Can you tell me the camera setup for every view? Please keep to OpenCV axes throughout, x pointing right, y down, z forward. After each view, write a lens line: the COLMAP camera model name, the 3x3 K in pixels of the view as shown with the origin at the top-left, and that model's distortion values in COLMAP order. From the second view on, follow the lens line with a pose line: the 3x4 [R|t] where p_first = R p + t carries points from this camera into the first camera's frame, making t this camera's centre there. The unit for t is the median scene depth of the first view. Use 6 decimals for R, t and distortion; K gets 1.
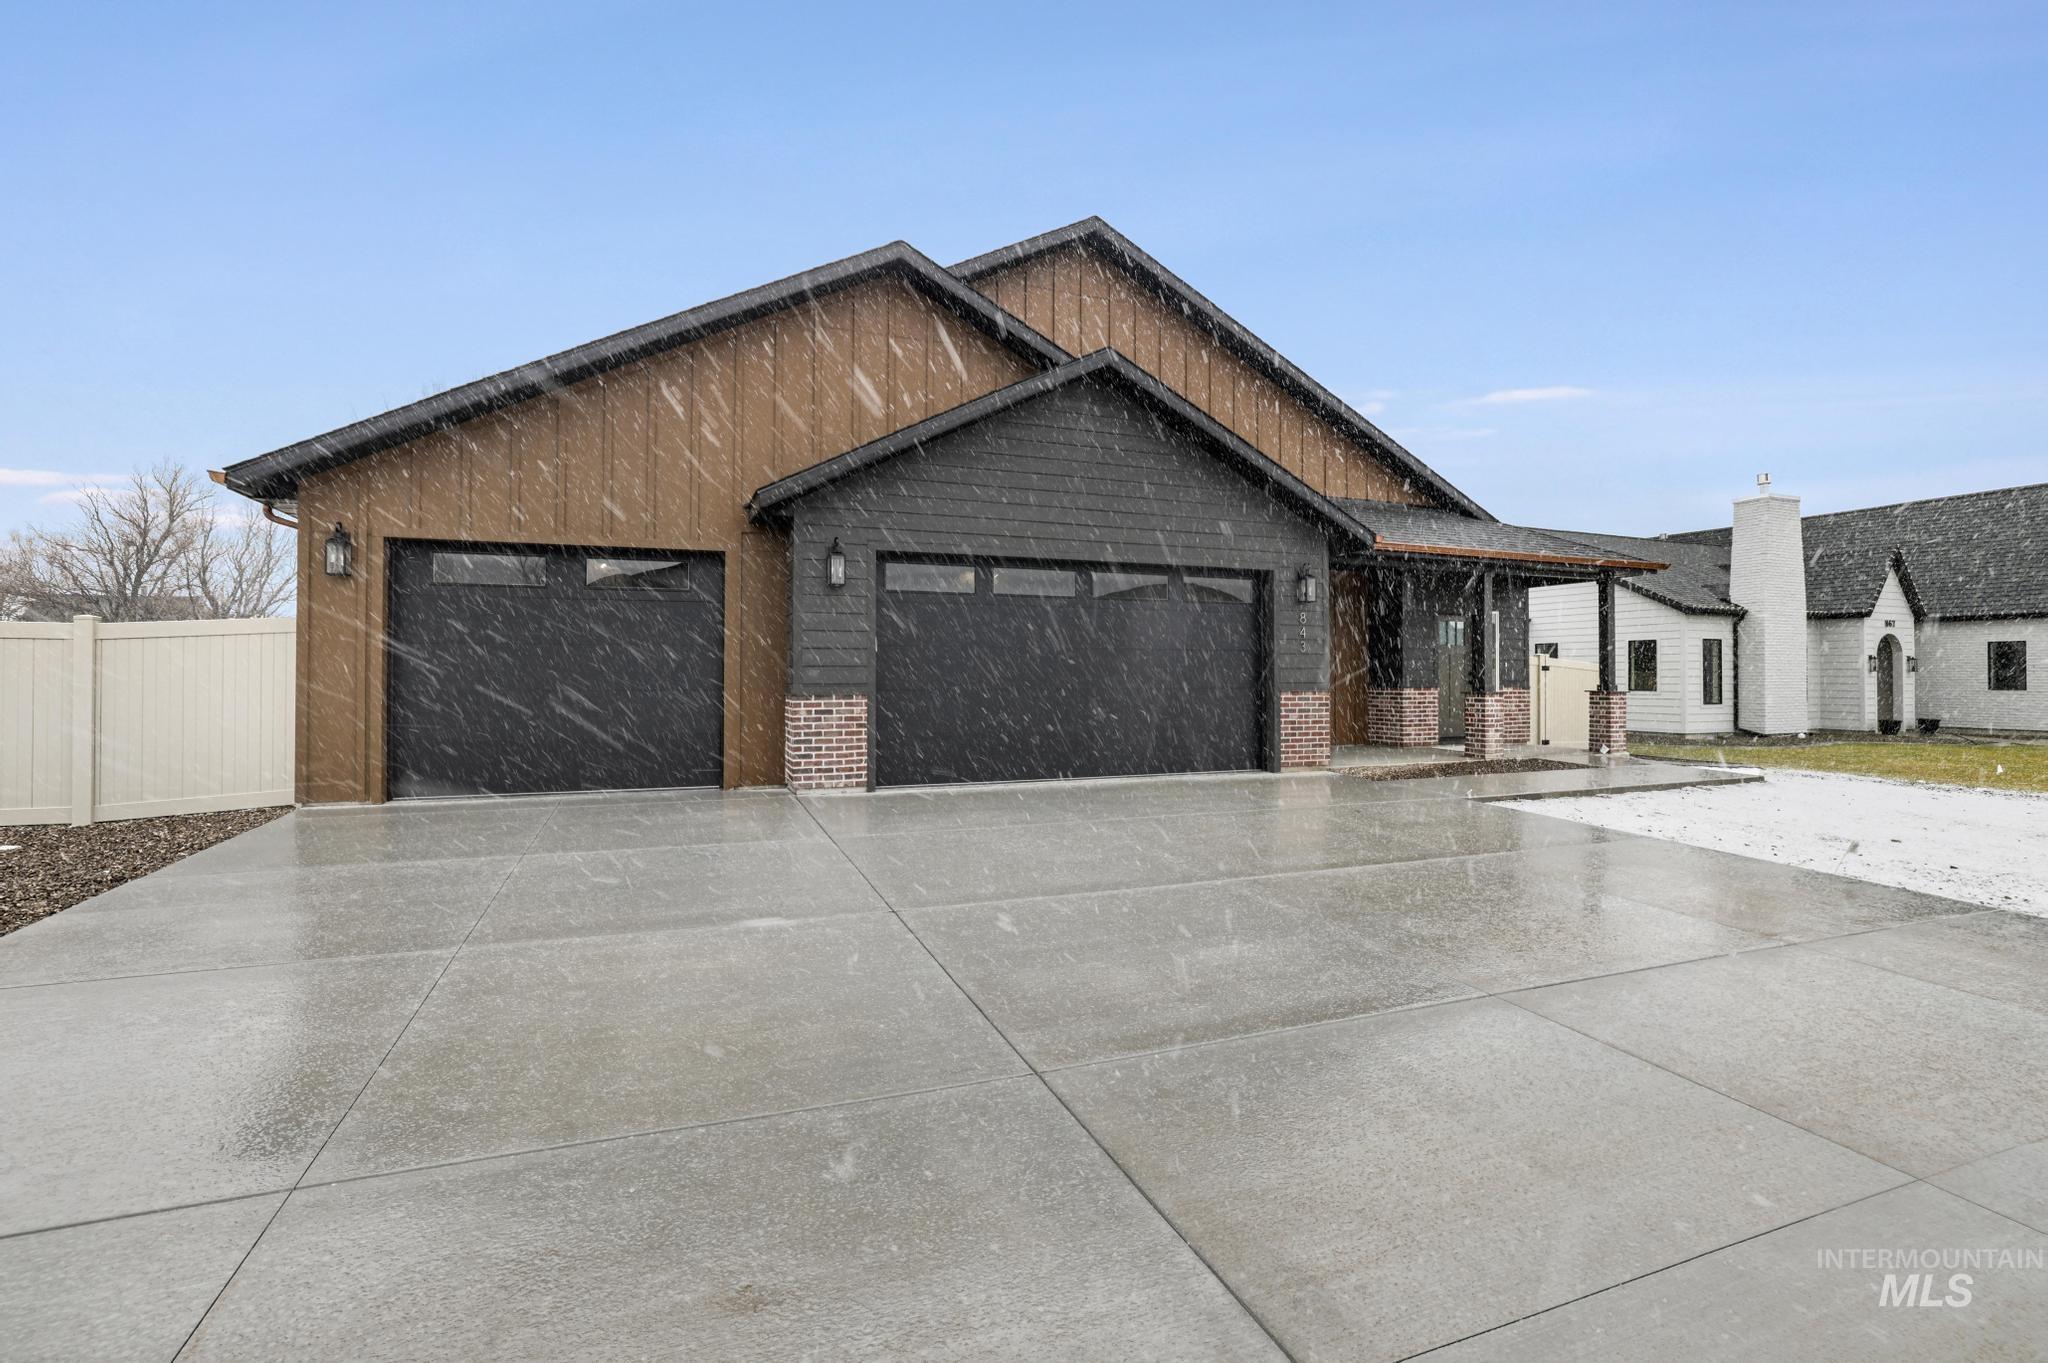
lens RADIAL K [[911.3, 0, 1008.4], [0, 911.3, 658.4], [0, 0, 1]] dist [-0.041144, 0.015427]
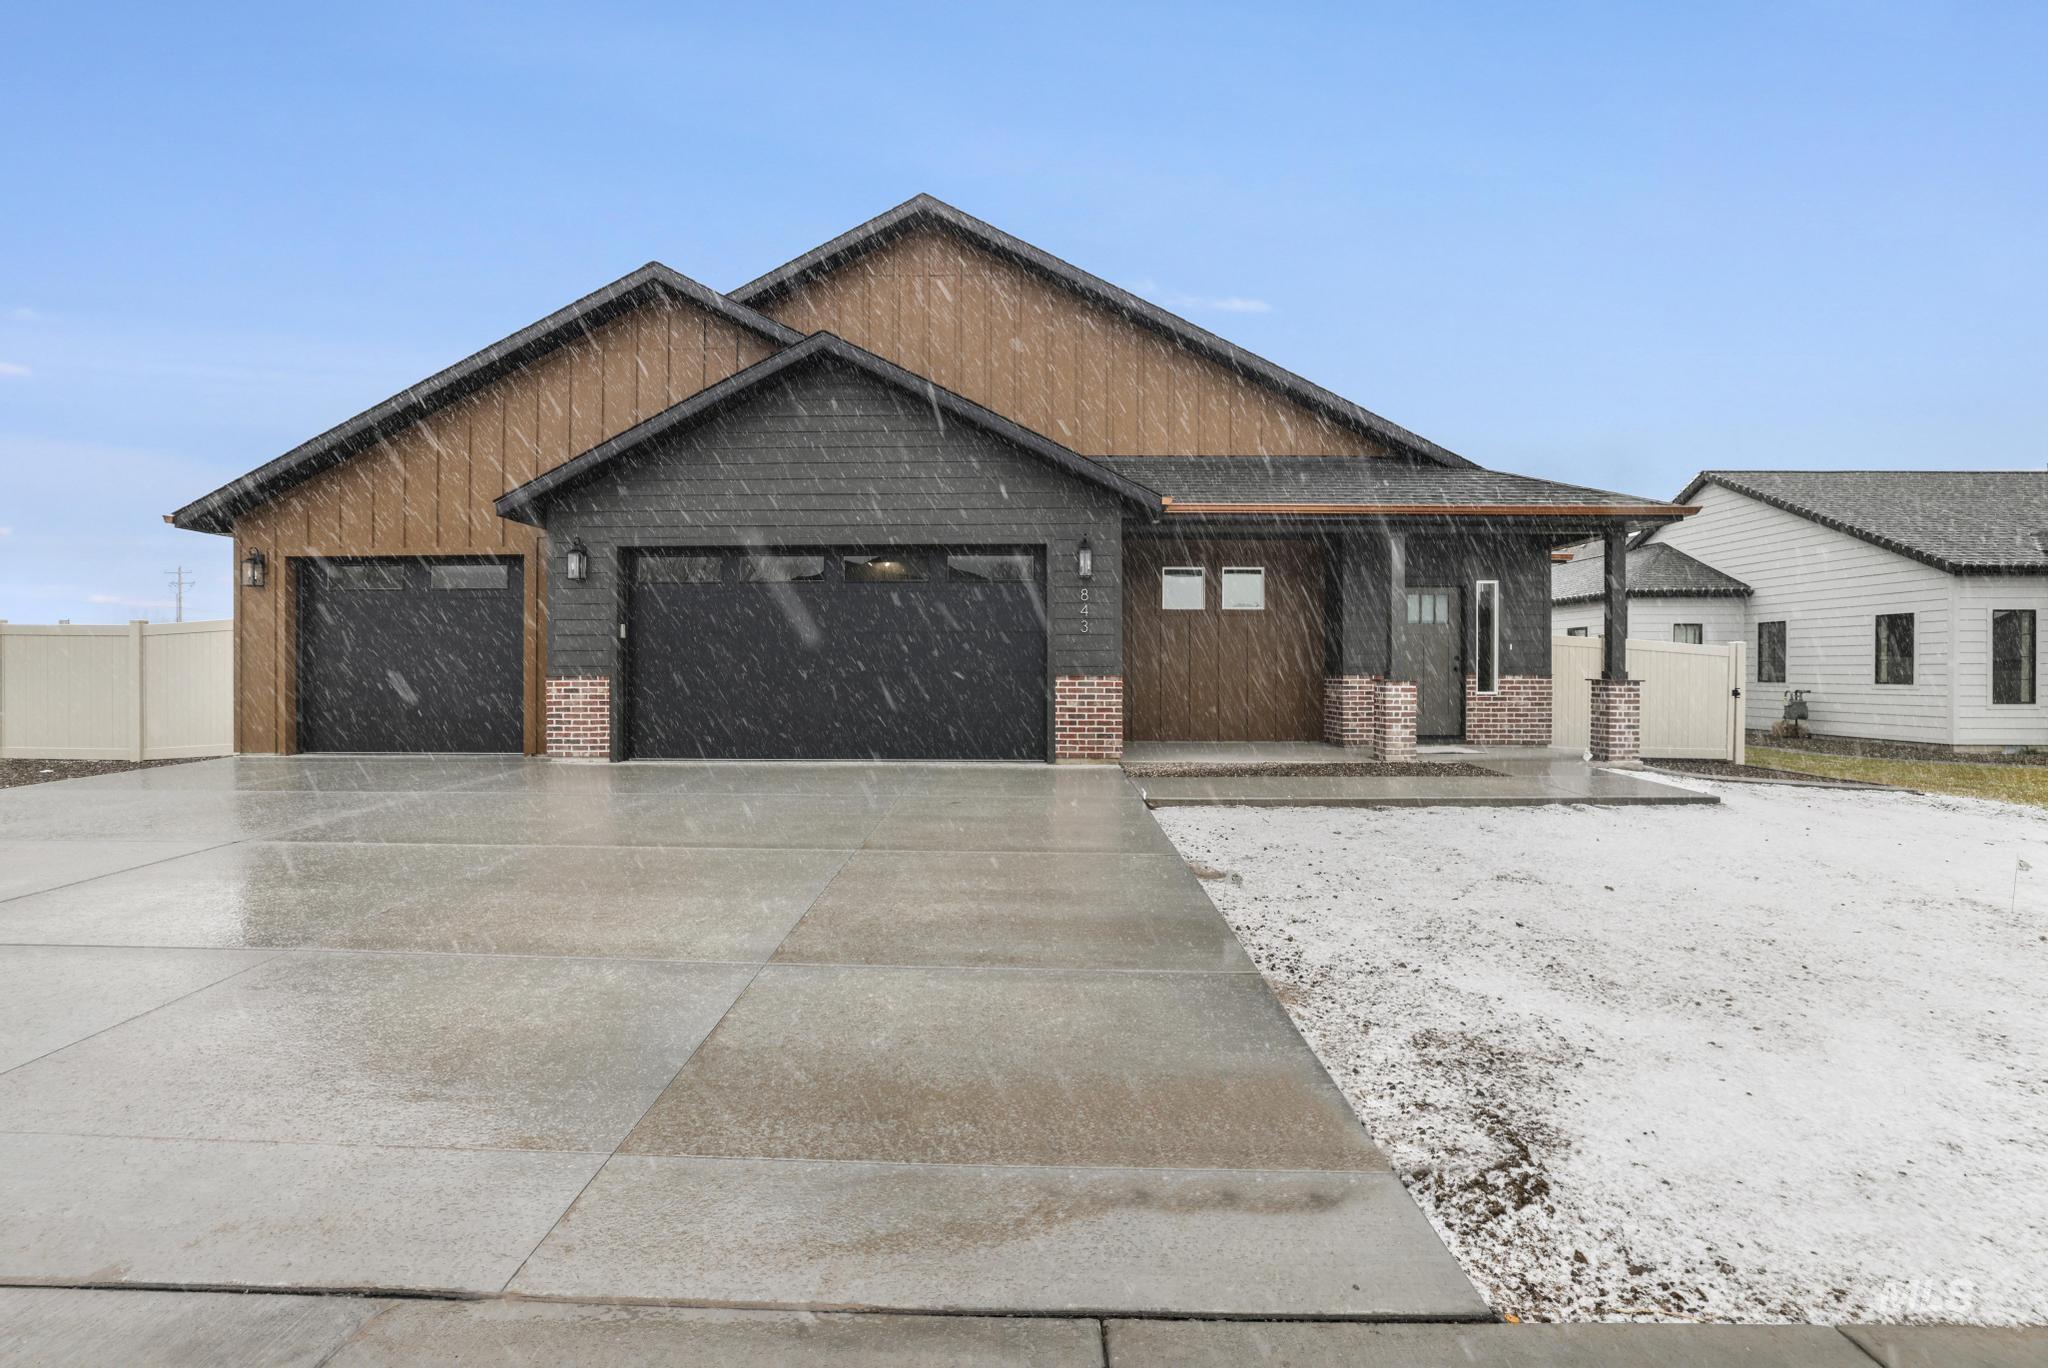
lens RADIAL K [[911.3, 0, 1008.4], [0, 911.3, 660.9], [0, 0, 1]] dist [-0.041144, 0.015427]
pose [[0.927895, -0.003079, -0.372828, 0.589054], [0.006887, 0.999937, 0.008882, 0.012482], [0.372777, -0.010809, 0.927858, 0.122977]]
